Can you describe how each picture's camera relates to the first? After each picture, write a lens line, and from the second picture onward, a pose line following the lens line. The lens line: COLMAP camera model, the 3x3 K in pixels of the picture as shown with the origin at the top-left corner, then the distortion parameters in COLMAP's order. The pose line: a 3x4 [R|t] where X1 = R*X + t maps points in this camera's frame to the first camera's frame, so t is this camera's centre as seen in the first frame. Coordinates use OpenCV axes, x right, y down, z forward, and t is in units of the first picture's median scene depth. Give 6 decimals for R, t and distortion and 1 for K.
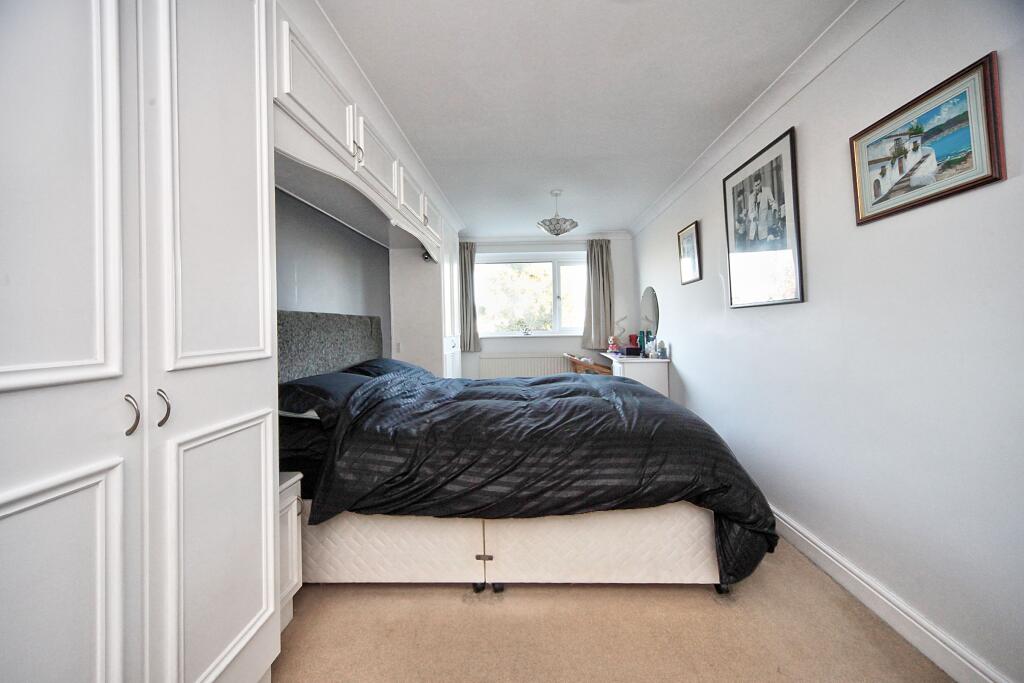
lens RADIAL K [[365.2, 0, 515.4], [0, 365.2, 321.0], [0, 0, 1]] dist [-0.000376, 0.004091]
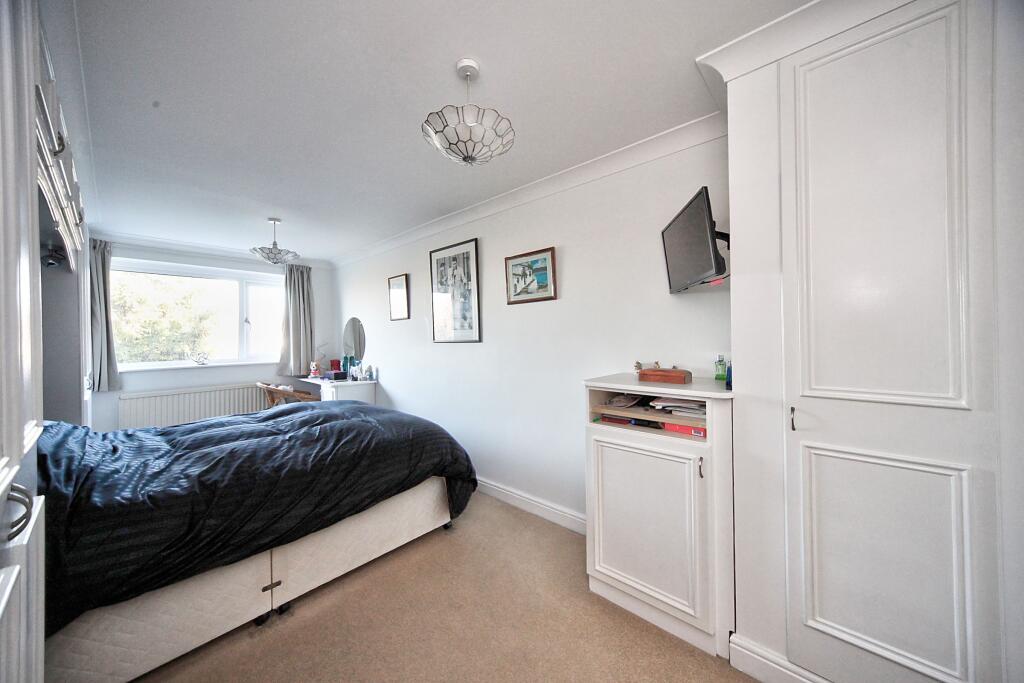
lens RADIAL K [[363.7, 0, 498.4], [0, 363.7, 340.6], [0, 0, 1]] dist [0.000495, 0.000057]
pose [[0.664328, -0.001341, 0.747440, -0.383068], [-0.003612, 0.999981, 0.005005, -0.063893], [-0.747433, -0.006025, 0.664310, -0.164530]]
